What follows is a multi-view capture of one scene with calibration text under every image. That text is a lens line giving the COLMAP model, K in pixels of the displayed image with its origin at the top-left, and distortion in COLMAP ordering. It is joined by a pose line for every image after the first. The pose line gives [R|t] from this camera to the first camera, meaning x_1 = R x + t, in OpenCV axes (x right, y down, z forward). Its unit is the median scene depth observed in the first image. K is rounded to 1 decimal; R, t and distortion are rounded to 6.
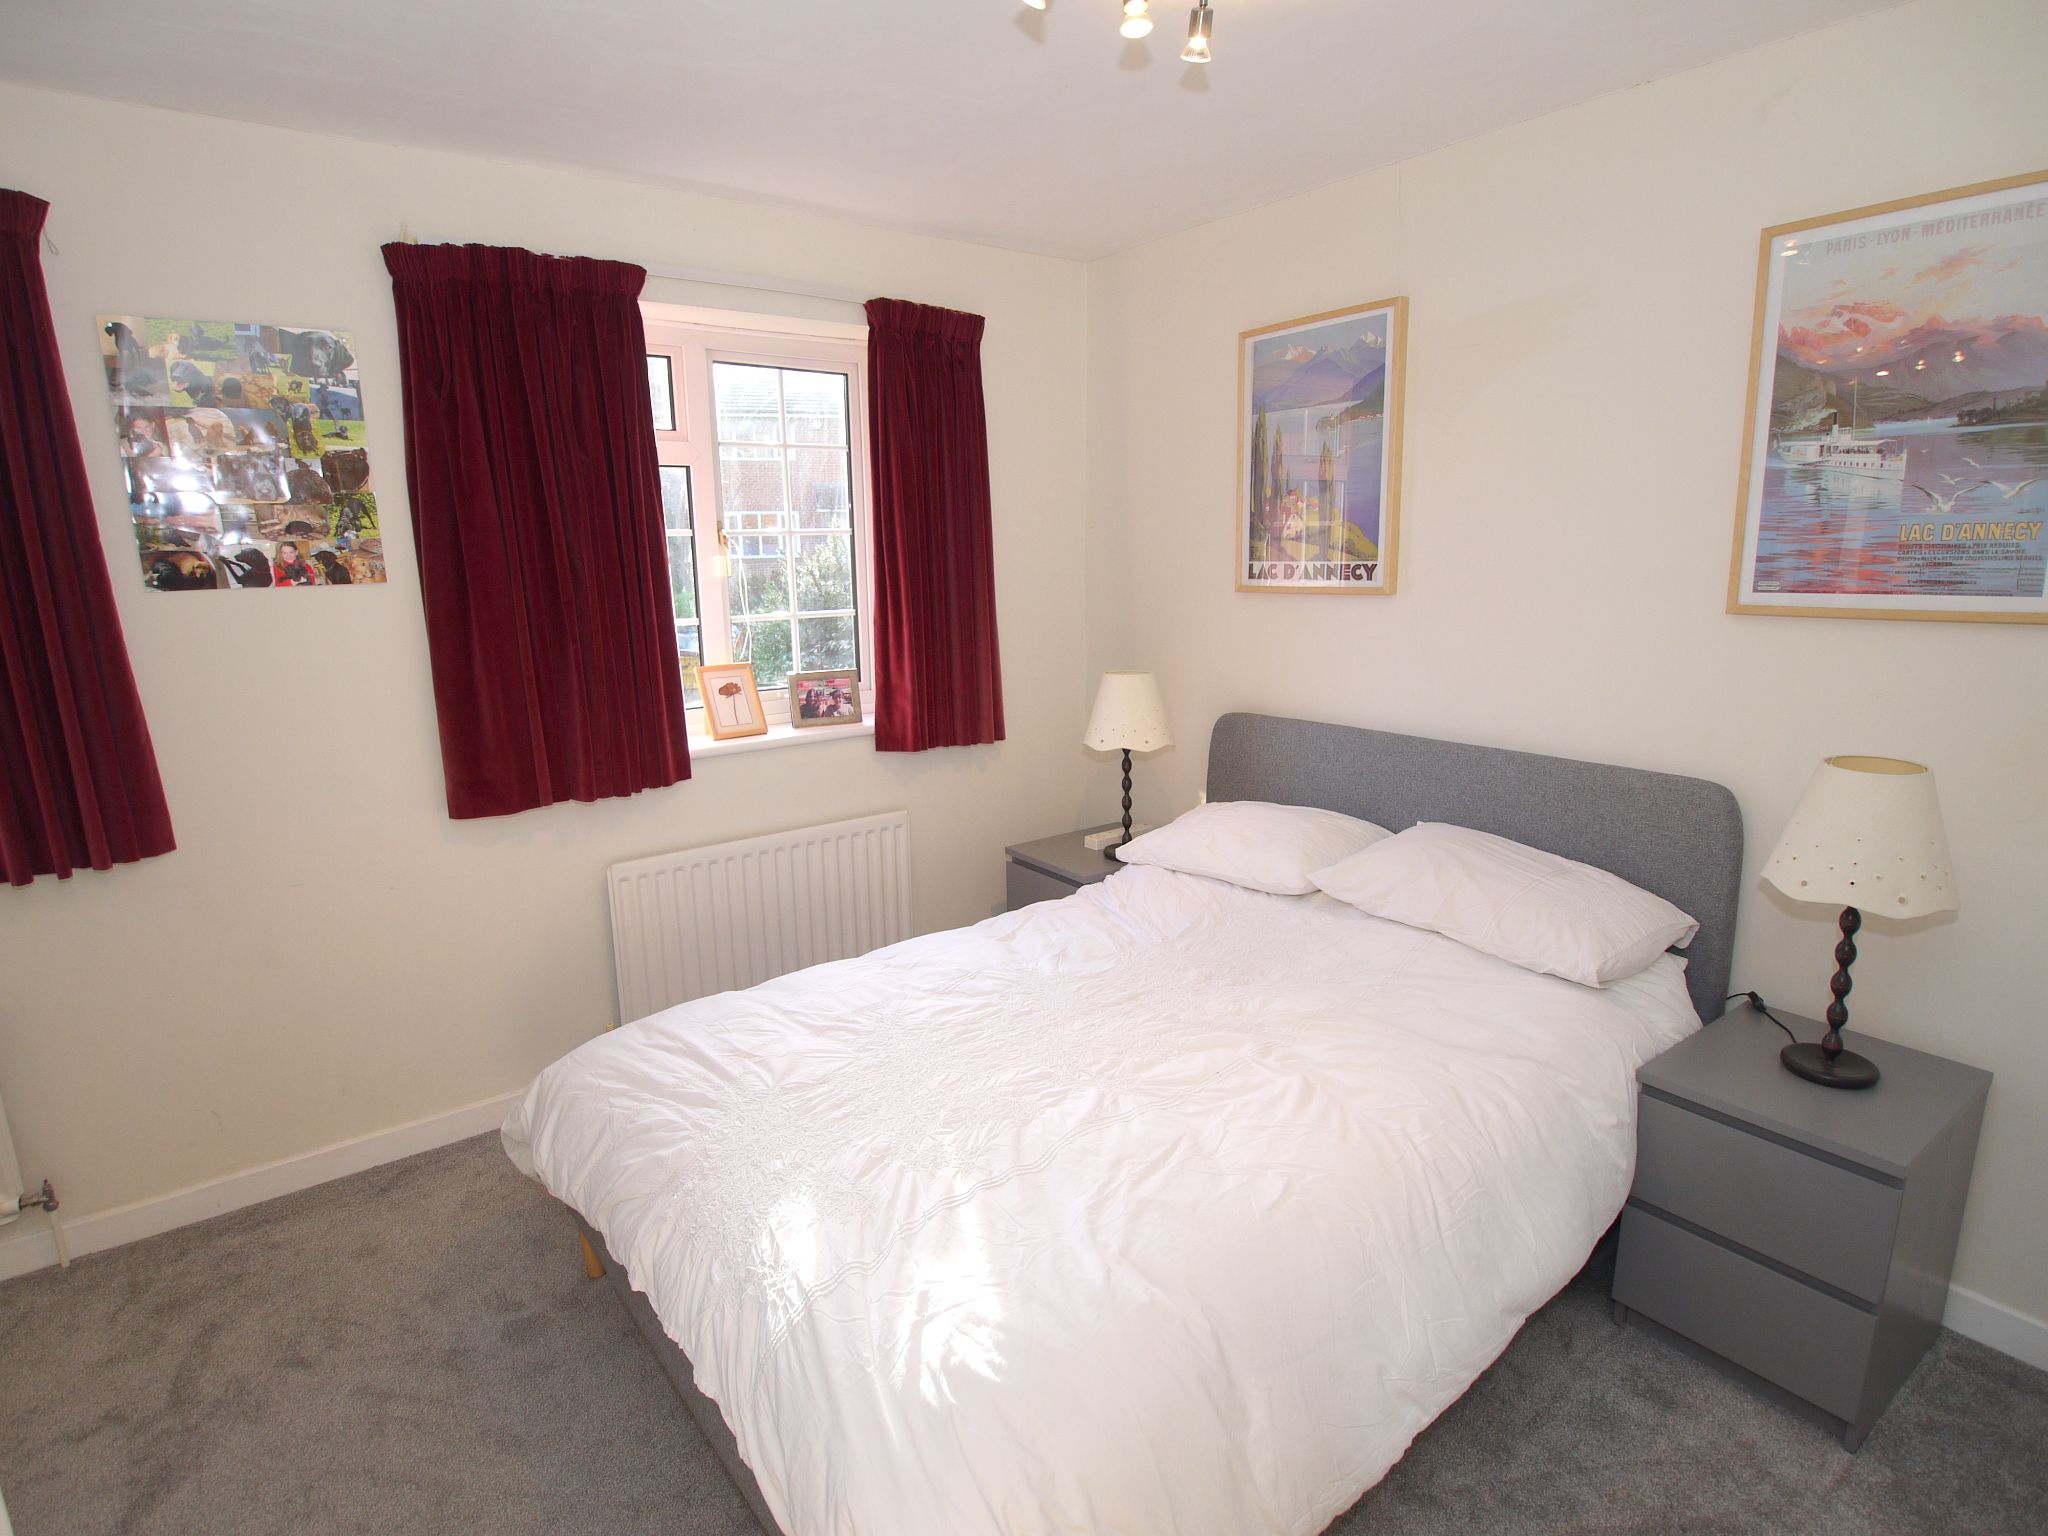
lens RADIAL K [[1078.5, 0, 1012.1], [0, 1078.5, 767.9], [0, 0, 1]] dist [-0.010423, -0.004432]
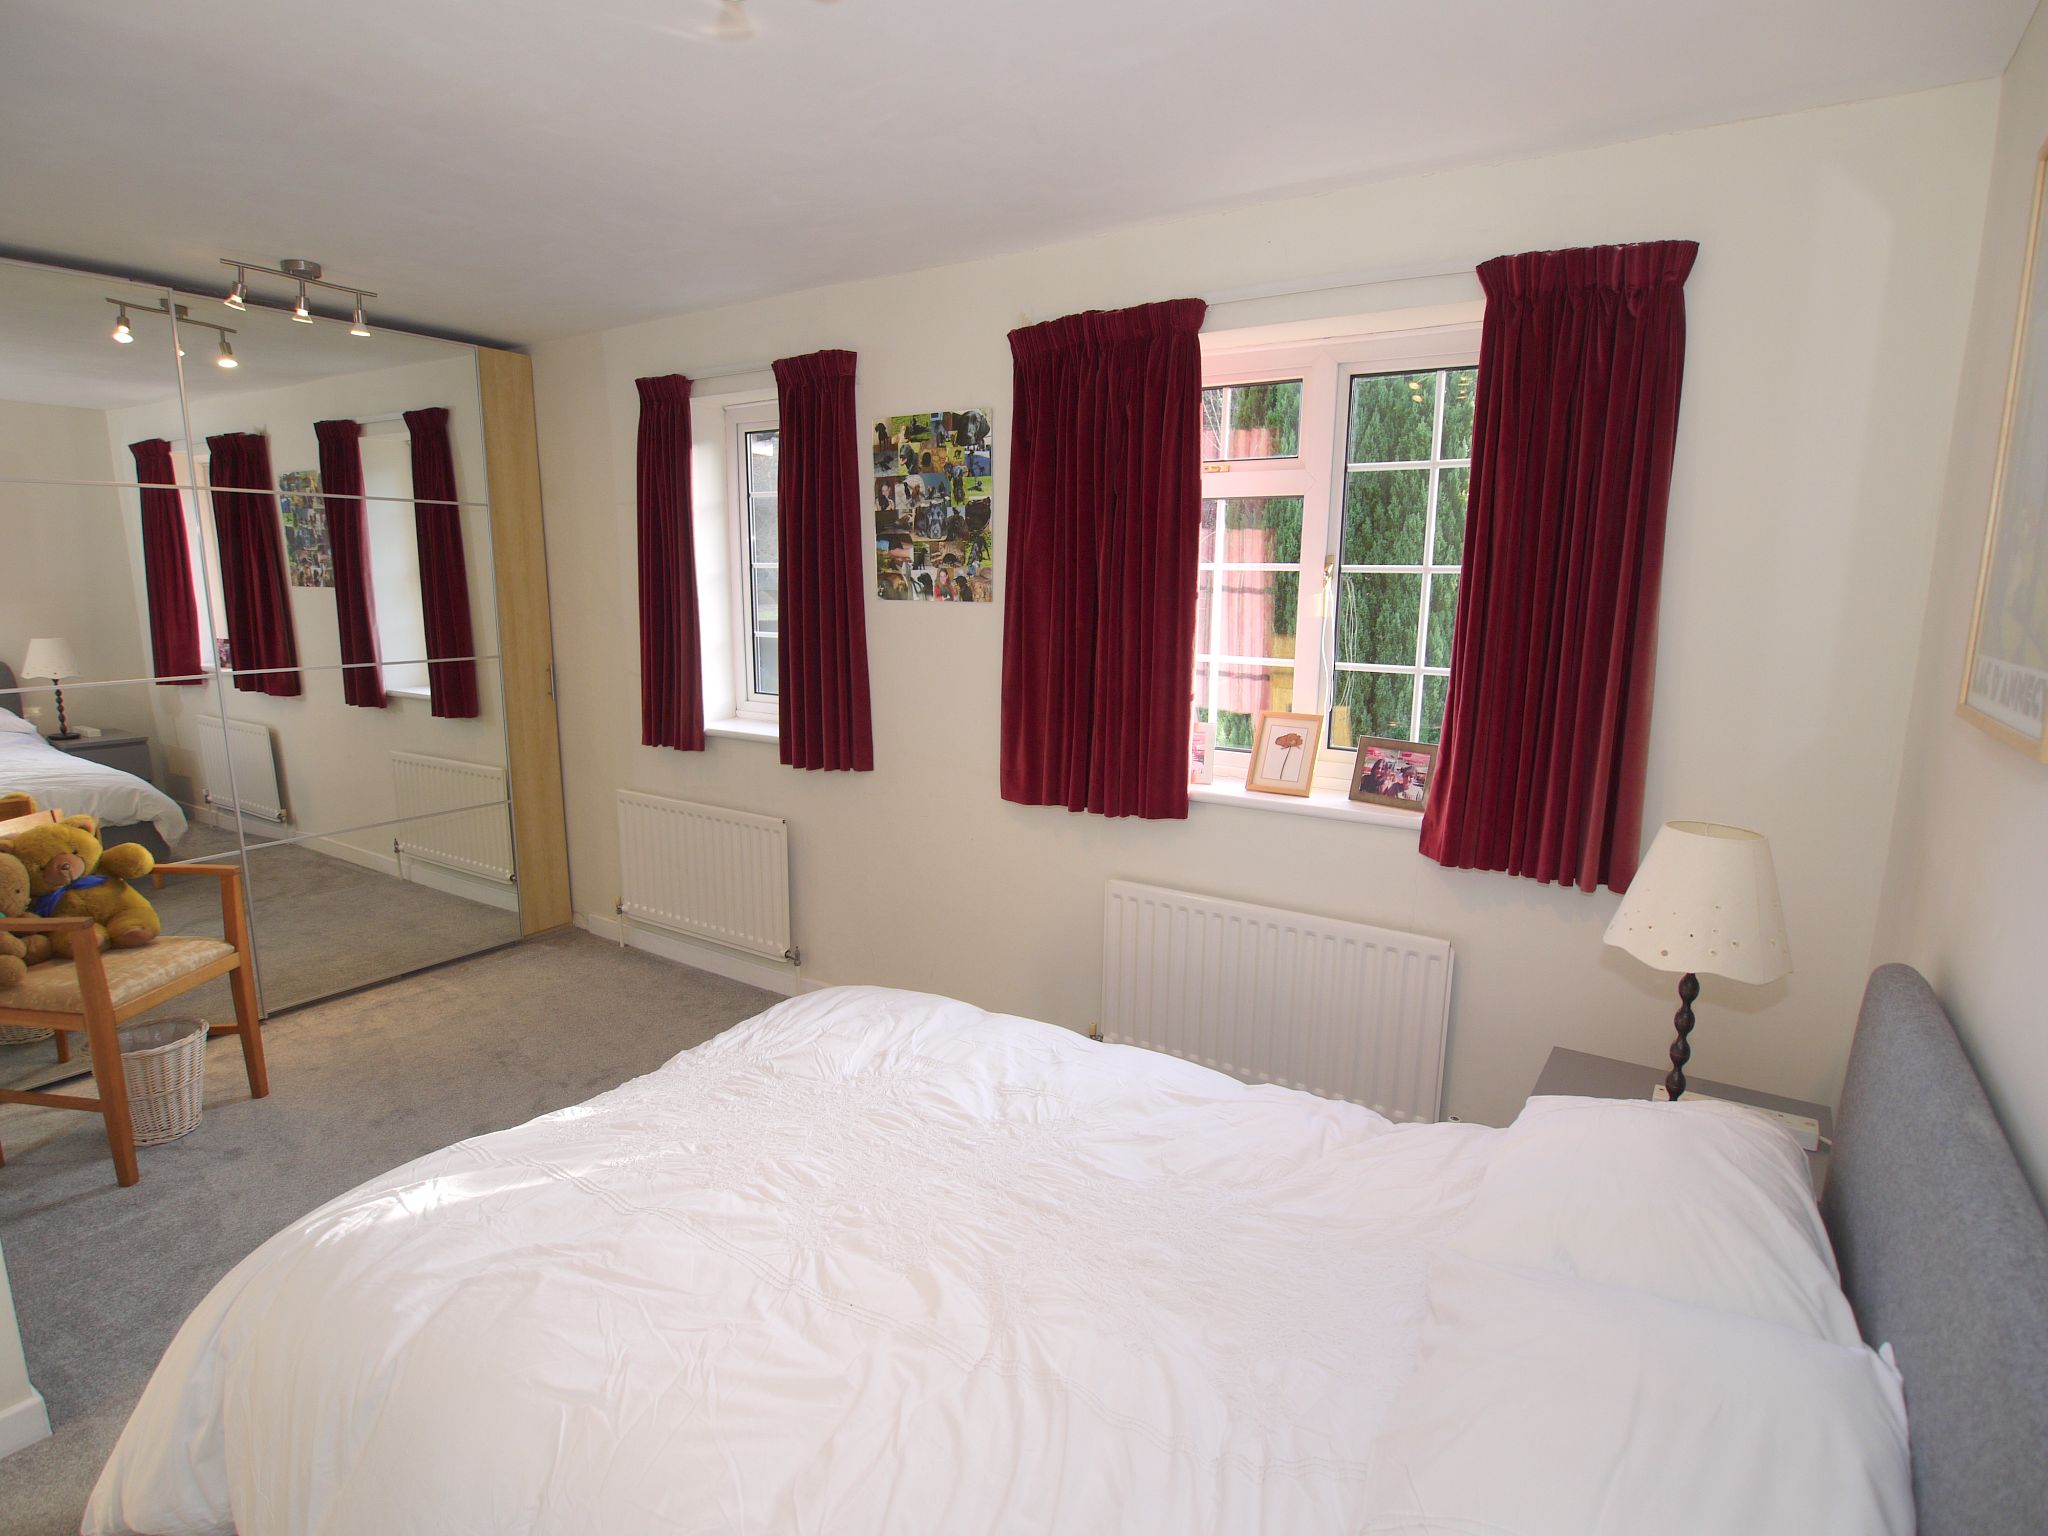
lens RADIAL K [[1078.5, 0, 1011.9], [0, 1078.5, 769.9], [0, 0, 1]] dist [-0.010423, -0.004432]
pose [[0.335231, 0.189754, -0.922829, 0.663608], [-0.210588, 0.969817, 0.122917, -0.148144], [0.918299, 0.153131, 0.365073, 0.613154]]
